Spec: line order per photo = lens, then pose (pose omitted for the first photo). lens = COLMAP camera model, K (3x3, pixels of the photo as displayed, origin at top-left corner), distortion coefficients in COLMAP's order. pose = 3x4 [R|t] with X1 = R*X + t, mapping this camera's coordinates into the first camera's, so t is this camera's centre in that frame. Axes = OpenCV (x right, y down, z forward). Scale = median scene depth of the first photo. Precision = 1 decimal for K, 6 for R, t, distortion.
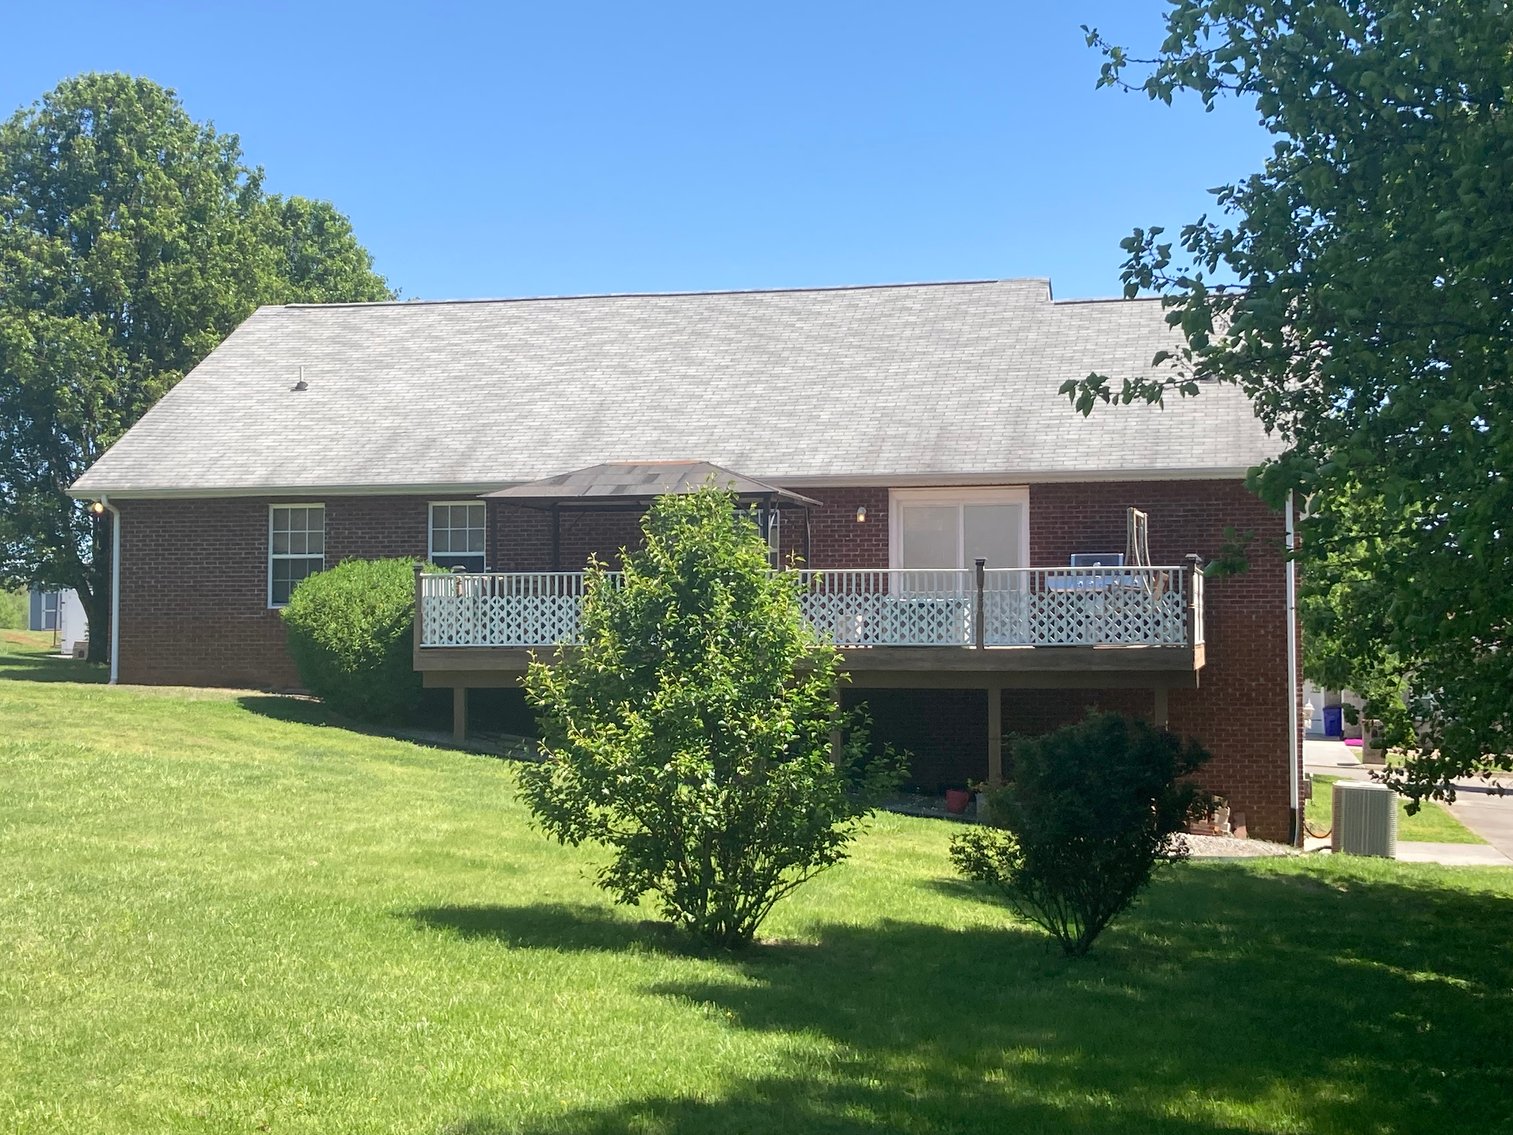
lens RADIAL K [[2223.4, 0, 756.4], [0, 2223.4, 579.7], [0, 0, 1]] dist [0.122077, 0.000000]
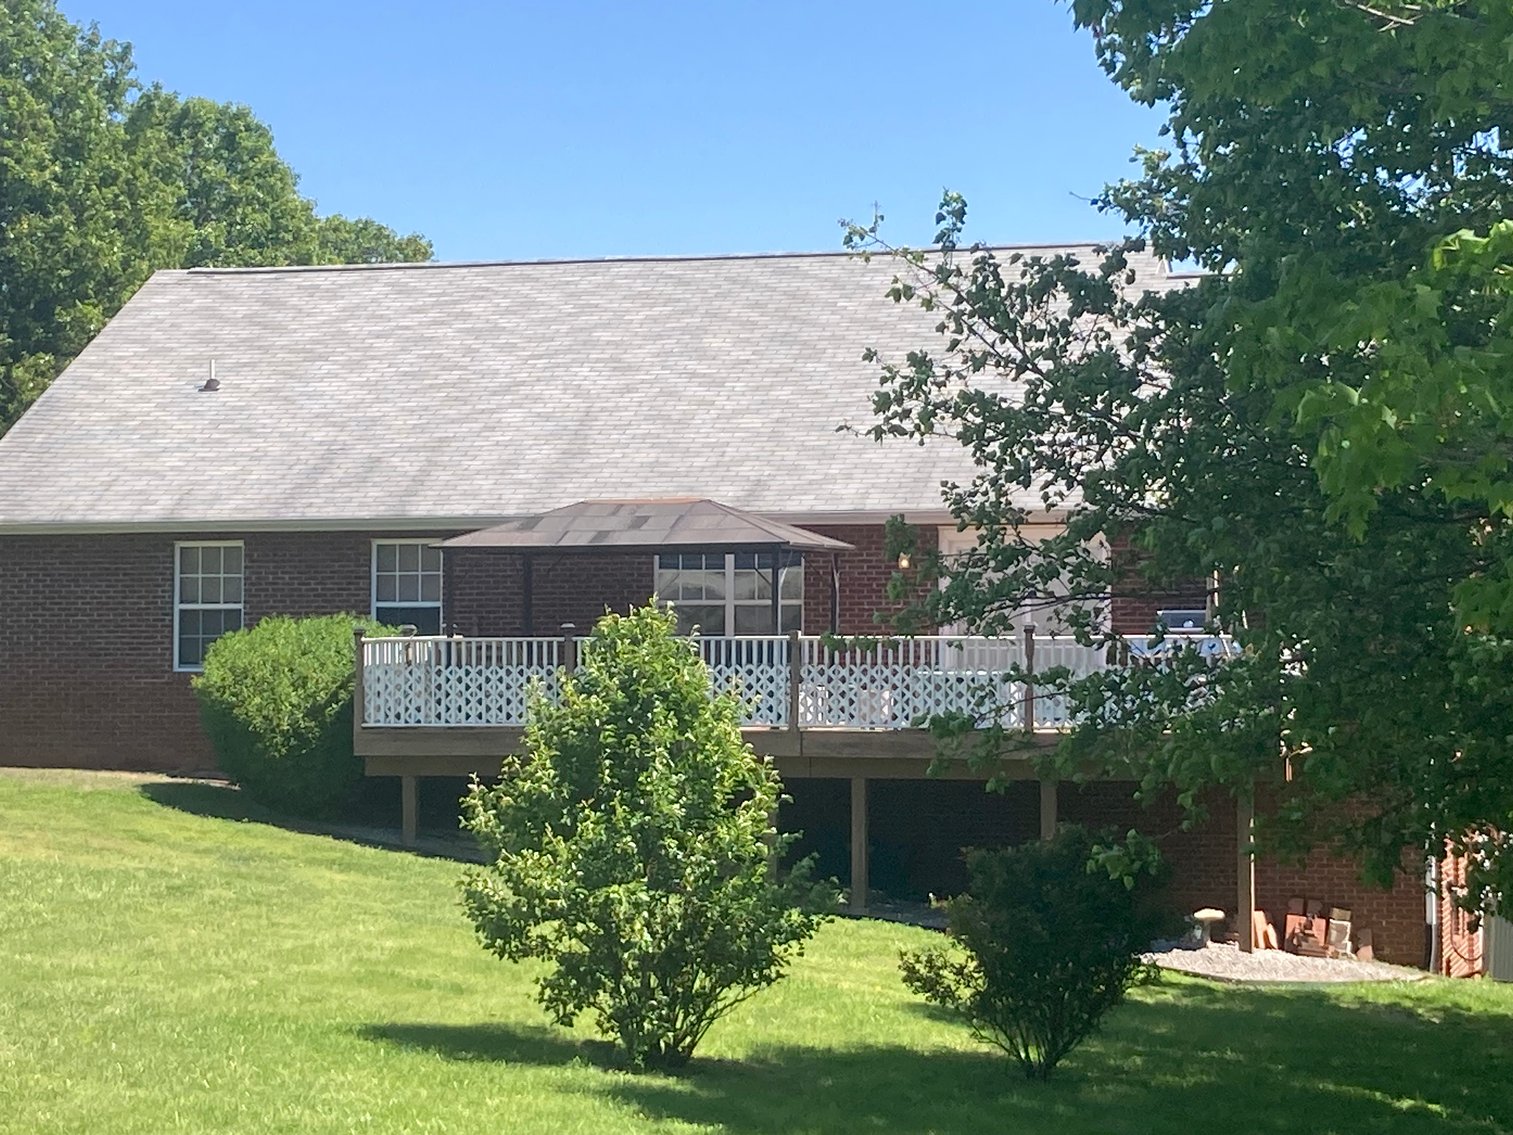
lens RADIAL K [[3626.7, 0, 756.3], [0, 3626.7, 563.4], [0, 0, 1]] dist [0.157426, 0.000000]
pose [[0.999159, -0.001349, -0.040987, 0.053352], [0.001616, 0.999978, 0.006484, -0.040706], [0.040977, -0.006545, 0.999139, -0.357875]]
